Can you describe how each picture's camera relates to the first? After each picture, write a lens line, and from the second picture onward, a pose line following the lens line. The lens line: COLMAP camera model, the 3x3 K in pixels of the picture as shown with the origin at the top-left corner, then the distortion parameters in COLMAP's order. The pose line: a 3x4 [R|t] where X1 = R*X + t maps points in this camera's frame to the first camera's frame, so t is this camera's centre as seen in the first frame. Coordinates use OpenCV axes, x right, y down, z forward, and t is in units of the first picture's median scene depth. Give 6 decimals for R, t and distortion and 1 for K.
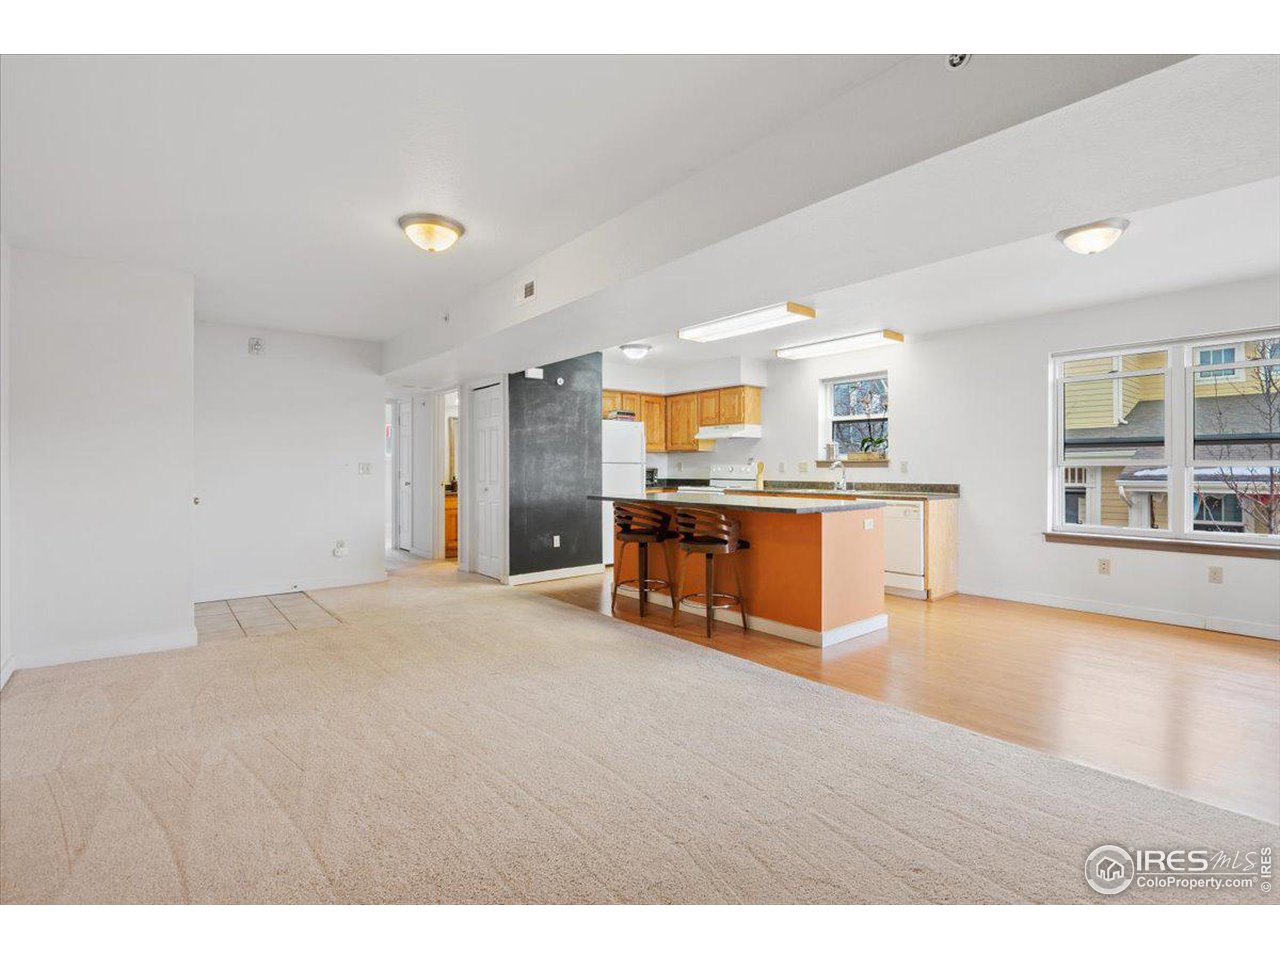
lens RADIAL K [[599.0, 0, 630.2], [0, 599.0, 467.7], [0, 0, 1]] dist [-0.001840, -0.000601]
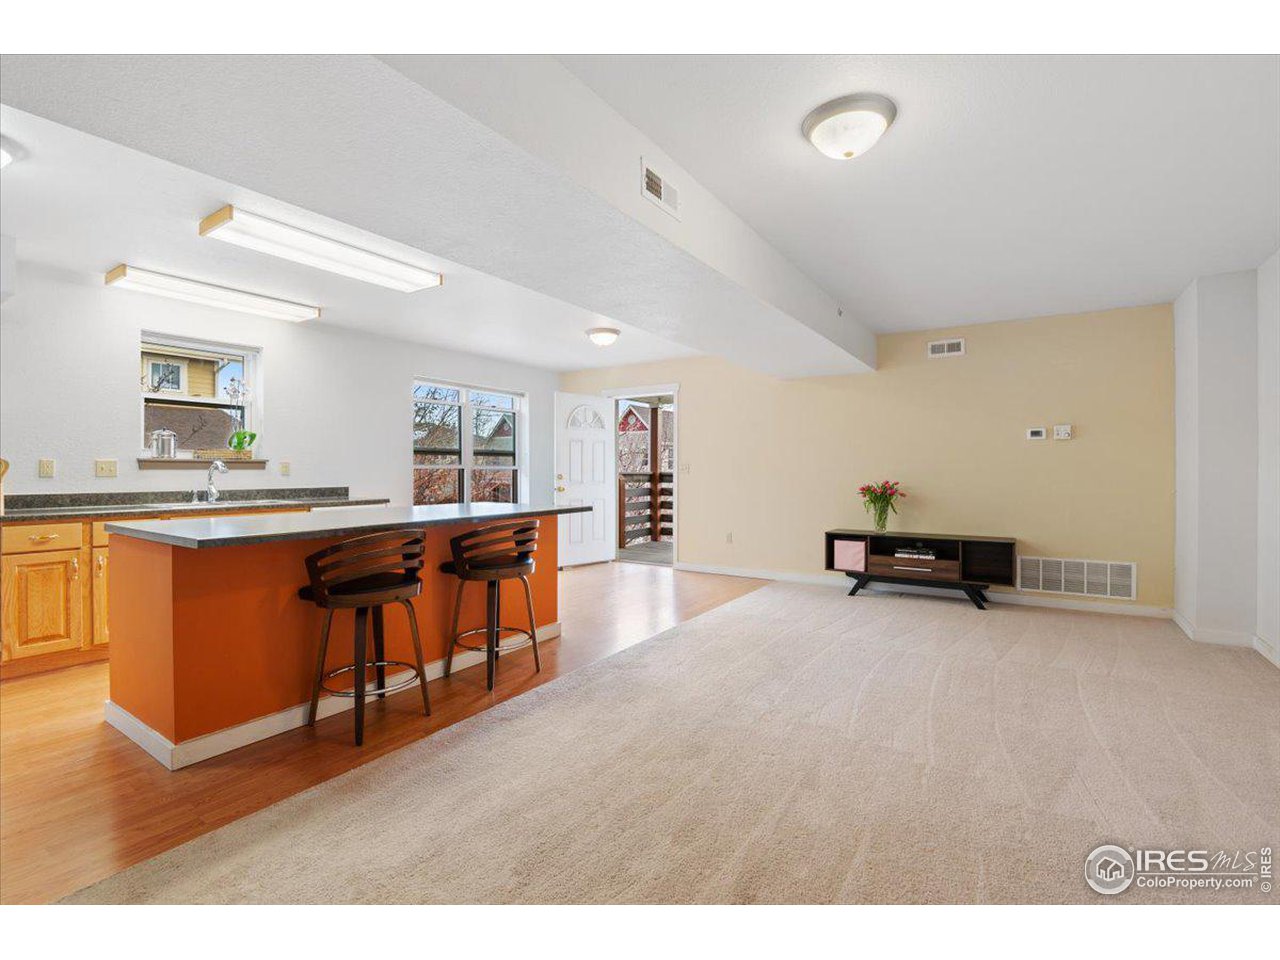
lens RADIAL K [[599.0, 0, 630.2], [0, 599.0, 467.7], [0, 0, 1]] dist [-0.001840, -0.000601]
pose [[-0.297239, 0.006293, 0.954782, -0.448169], [0.002000, 0.999980, -0.005969, 0.002260], [-0.954801, 0.000135, -0.297245, 0.715057]]
